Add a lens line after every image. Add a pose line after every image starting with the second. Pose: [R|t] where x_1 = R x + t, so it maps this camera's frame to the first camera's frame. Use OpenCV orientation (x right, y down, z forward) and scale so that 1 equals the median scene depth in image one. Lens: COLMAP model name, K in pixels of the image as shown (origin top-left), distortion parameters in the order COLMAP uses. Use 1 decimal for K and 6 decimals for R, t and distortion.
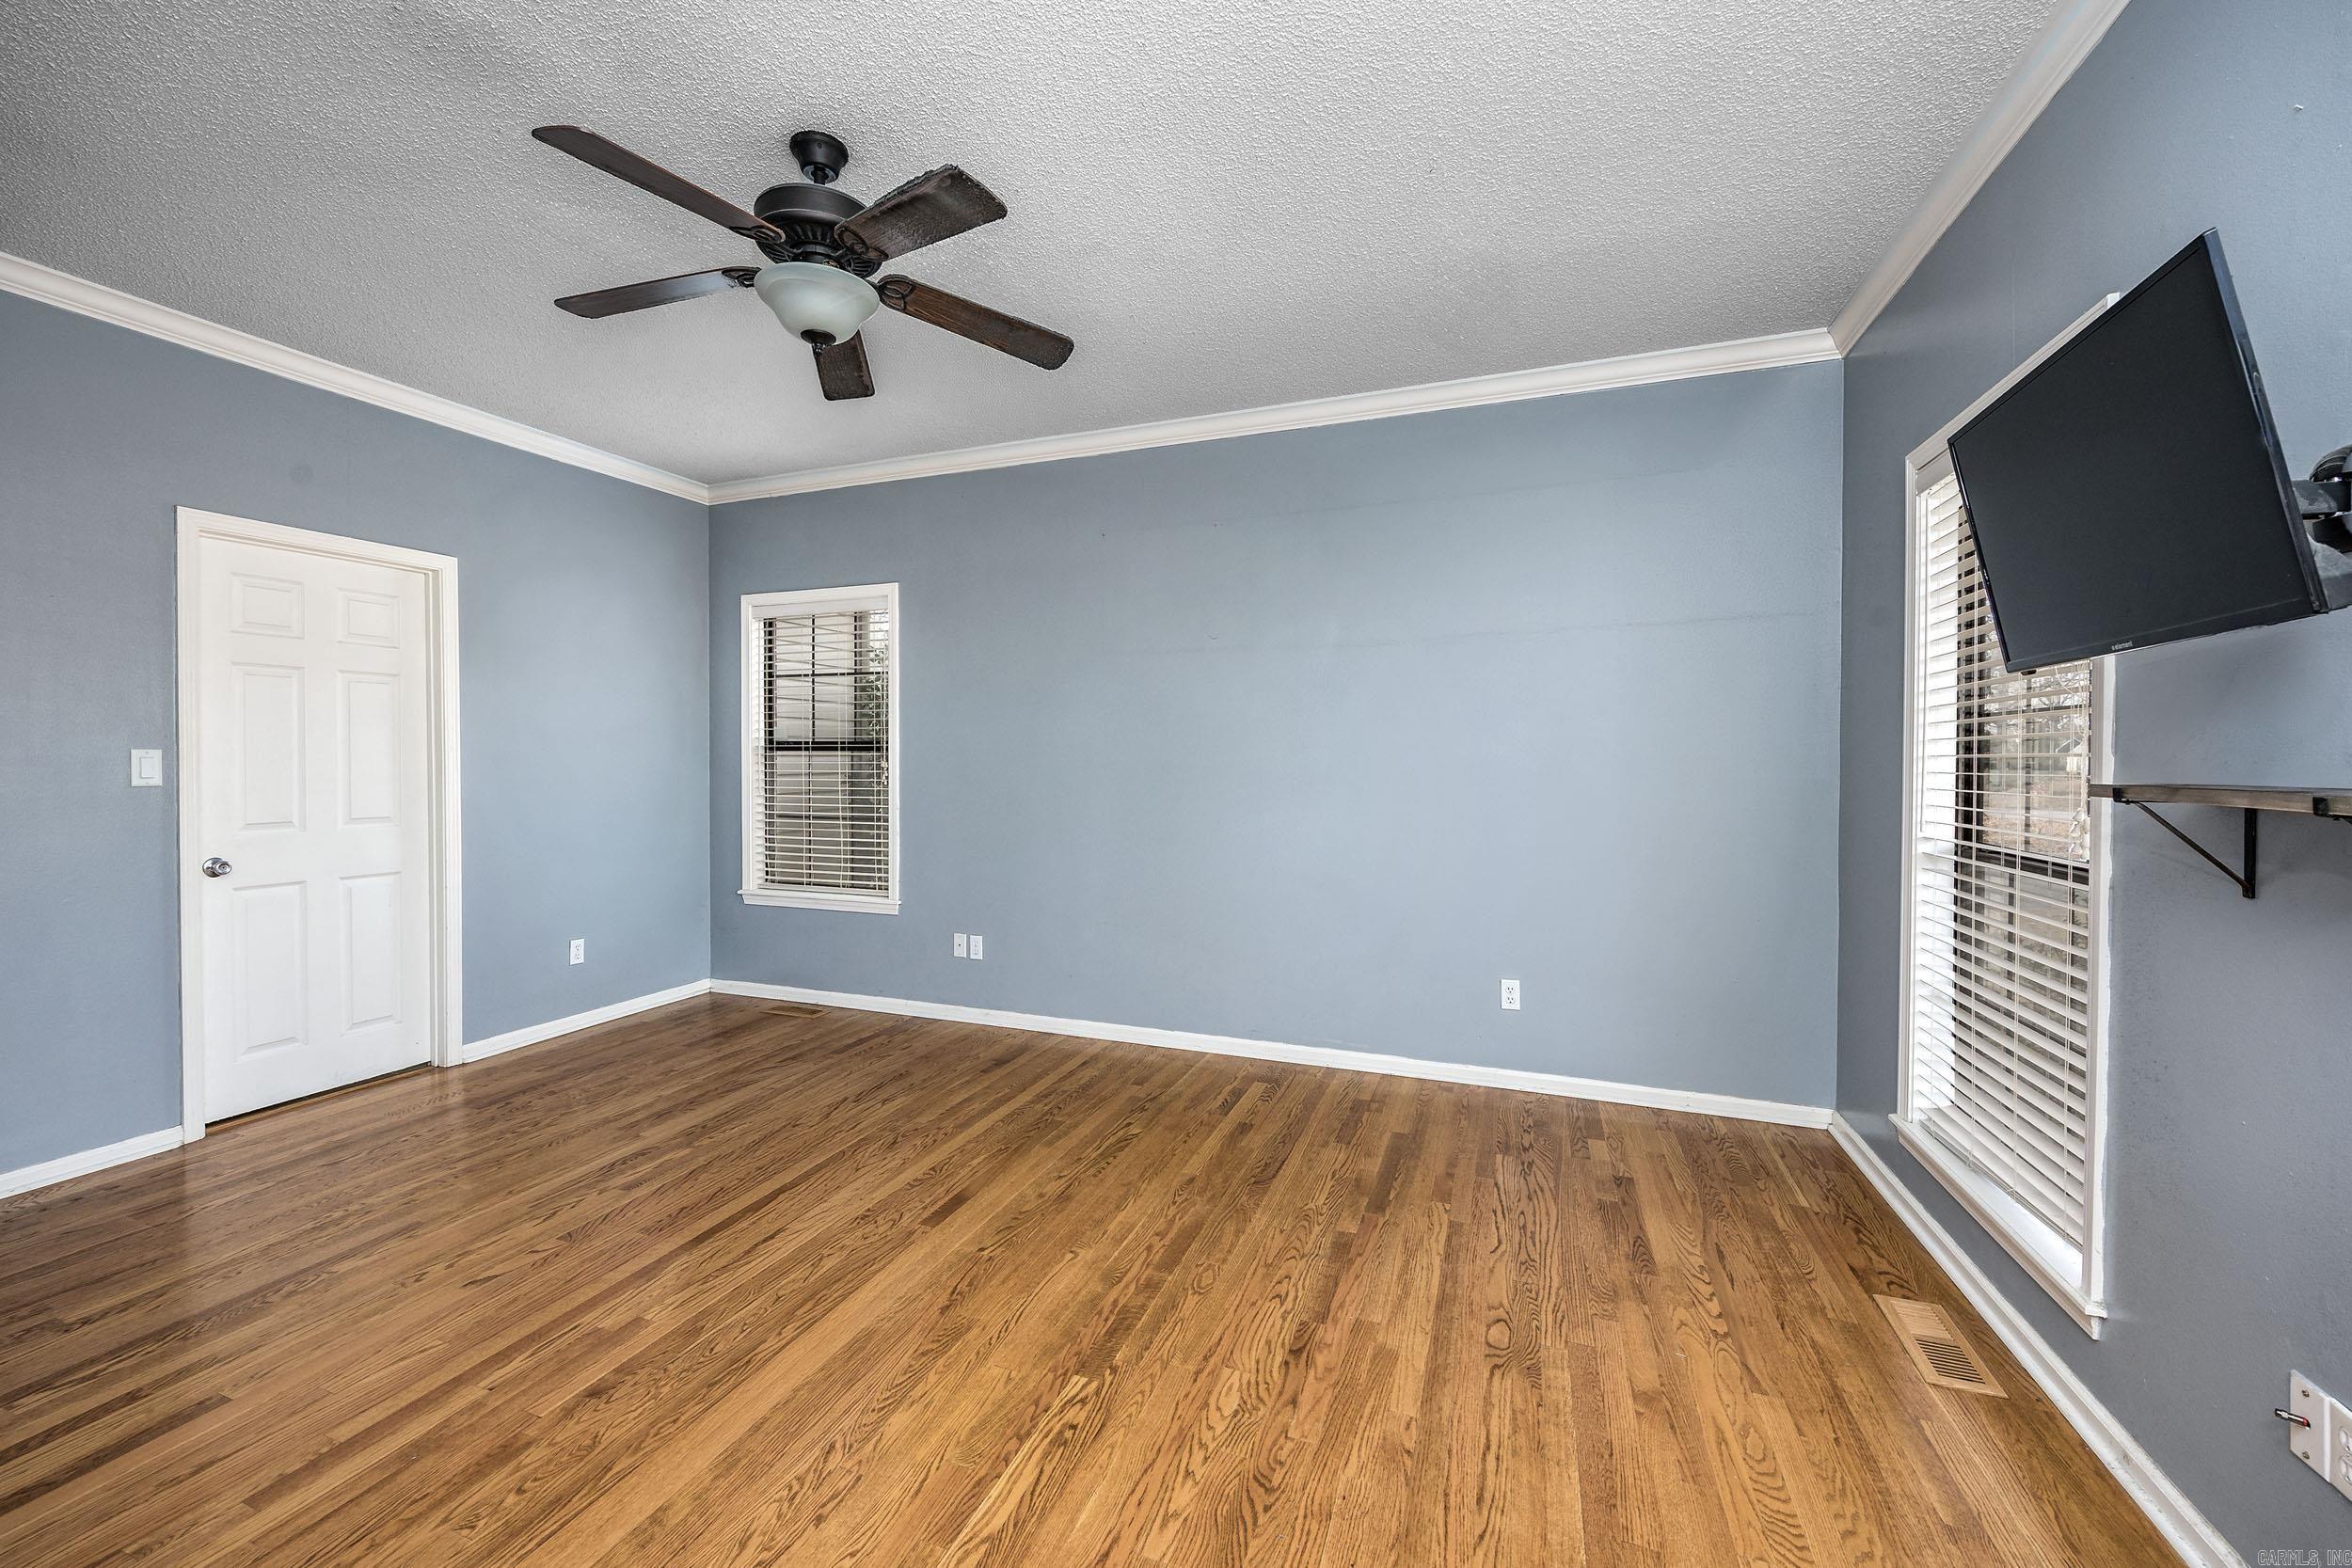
lens RADIAL K [[944.8, 0, 1179.7], [0, 944.8, 764.1], [0, 0, 1]] dist [-0.002091, 0.000066]
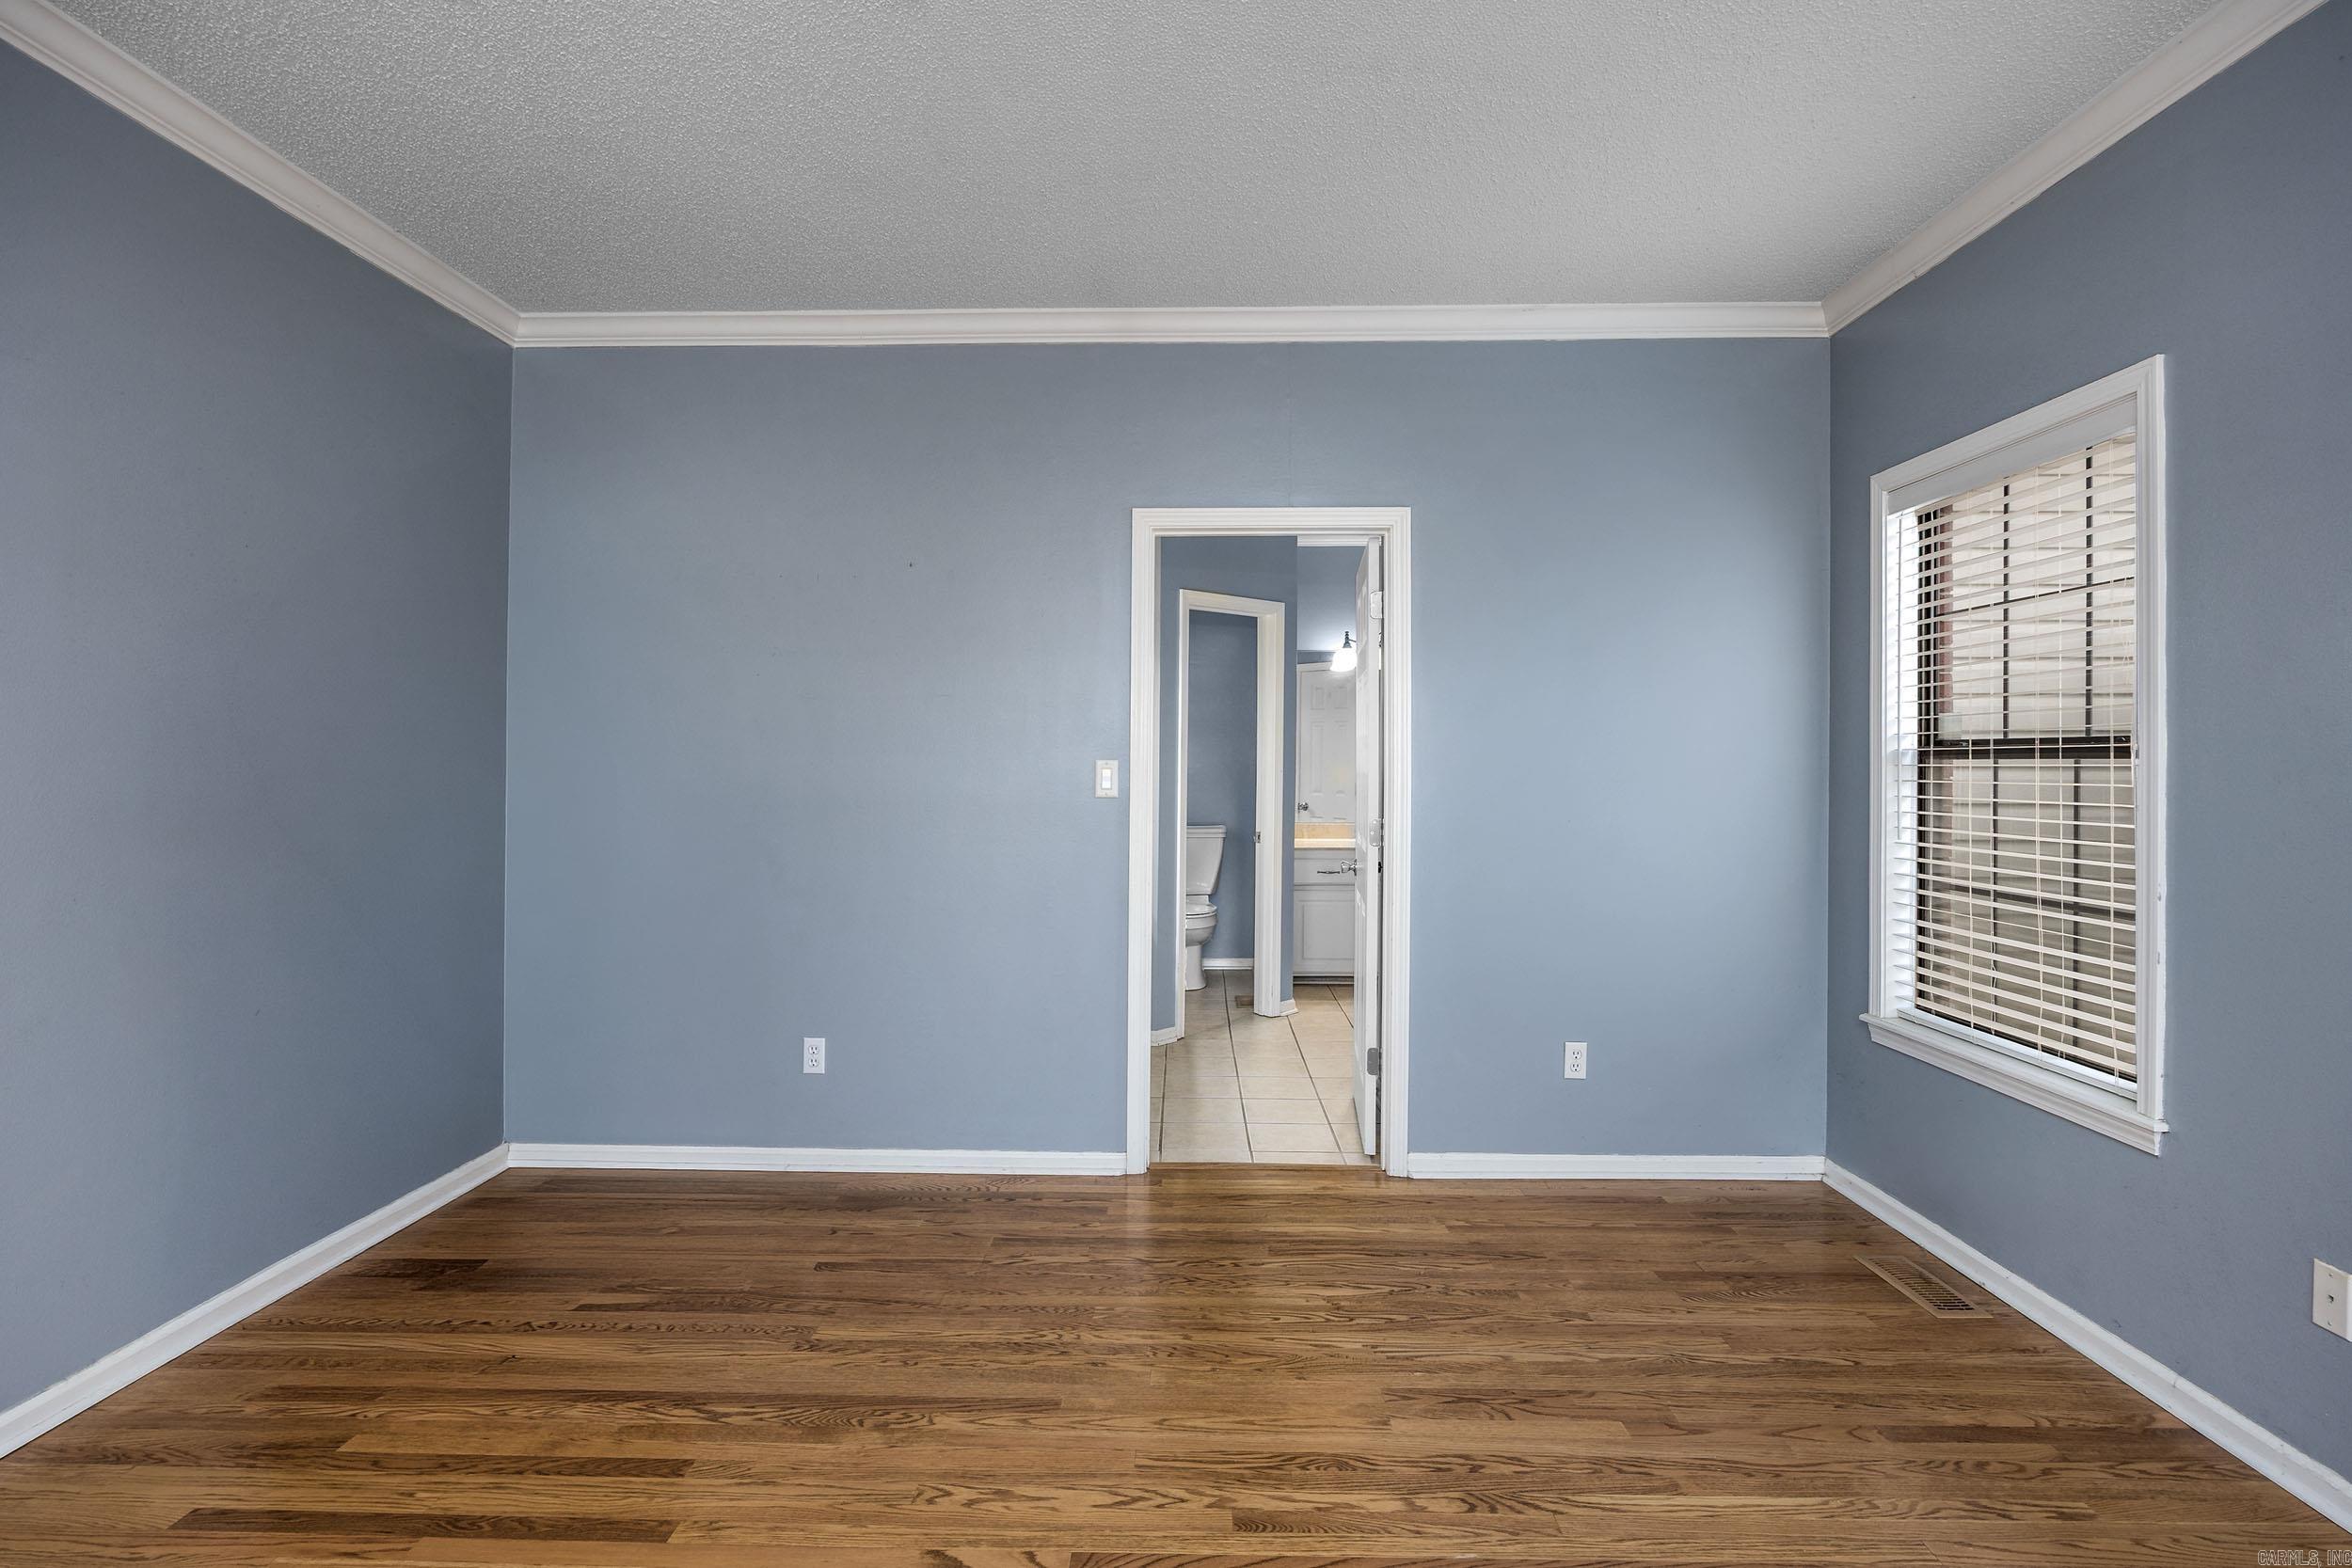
lens RADIAL K [[1142.4, 0, 1171.8], [0, 1142.4, 753.2], [0, 0, 1]] dist [-0.008617, -0.000628]
pose [[0.317181, -0.008727, -0.948325, 0.040791], [-0.011836, 0.999843, -0.013160, -0.005041], [0.948291, 0.015399, 0.317028, 0.509571]]
